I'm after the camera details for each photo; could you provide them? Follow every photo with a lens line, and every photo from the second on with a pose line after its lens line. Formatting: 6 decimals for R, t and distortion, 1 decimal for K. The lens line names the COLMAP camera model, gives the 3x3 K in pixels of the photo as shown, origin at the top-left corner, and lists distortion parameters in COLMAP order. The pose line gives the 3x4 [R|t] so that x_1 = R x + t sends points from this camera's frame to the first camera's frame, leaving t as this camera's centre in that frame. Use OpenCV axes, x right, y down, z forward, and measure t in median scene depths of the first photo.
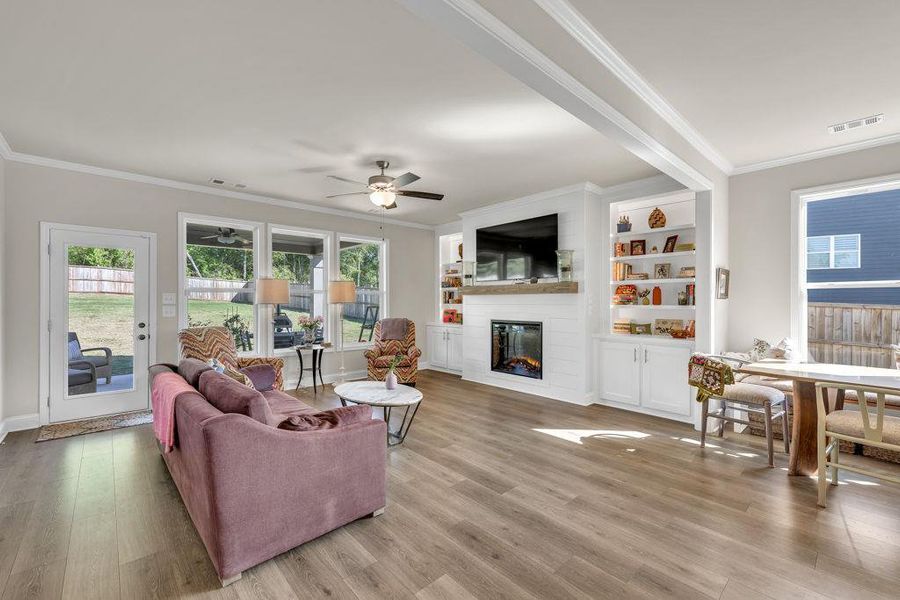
lens RADIAL K [[383.4, 0, 454.8], [0, 383.4, 300.9], [0, 0, 1]] dist [0.004563, 0.000108]
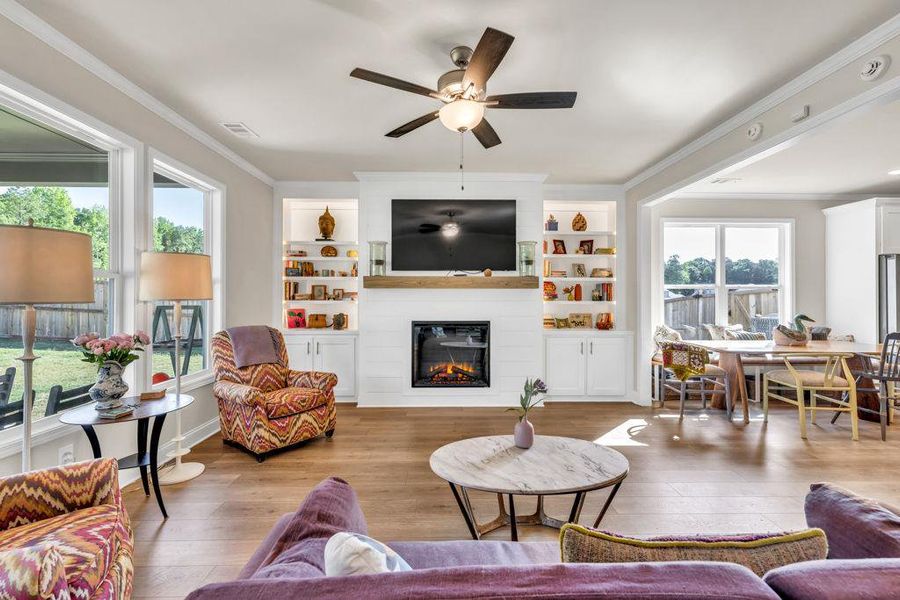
lens RADIAL K [[383.4, 0, 454.9], [0, 383.4, 293.7], [0, 0, 1]] dist [0.004563, 0.000108]
pose [[0.657240, 0.009859, 0.753617, -0.500464], [-0.003013, 0.999941, -0.010454, 0.002607], [-0.753675, 0.004600, 0.657231, 0.509687]]
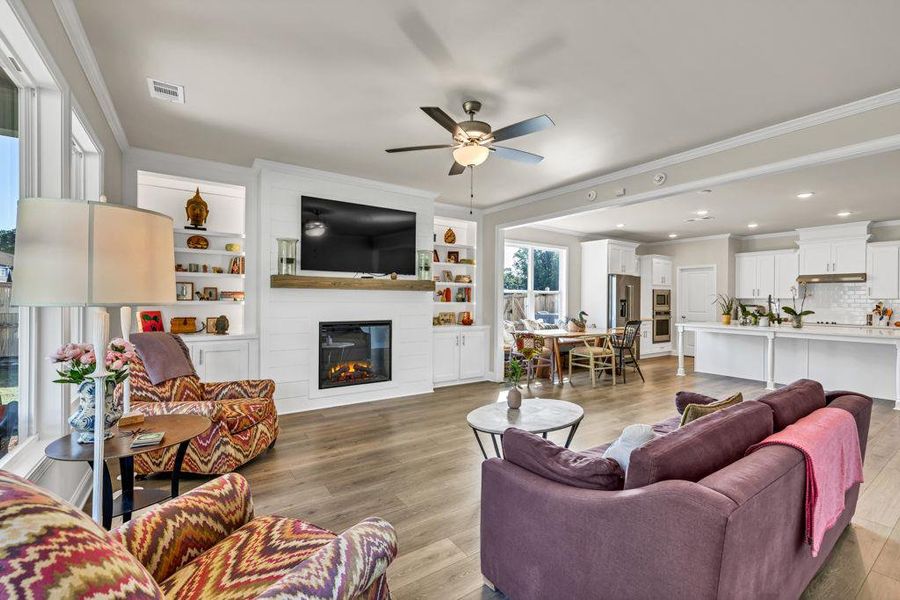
lens RADIAL K [[383.4, 0, 455.6], [0, 383.4, 299.9], [0, 0, 1]] dist [0.004563, 0.000108]
pose [[0.141374, 0.000661, 0.989956, -0.720780], [-0.010282, 0.999947, 0.000801, 0.002439], [-0.989903, -0.010292, 0.141374, 0.739573]]
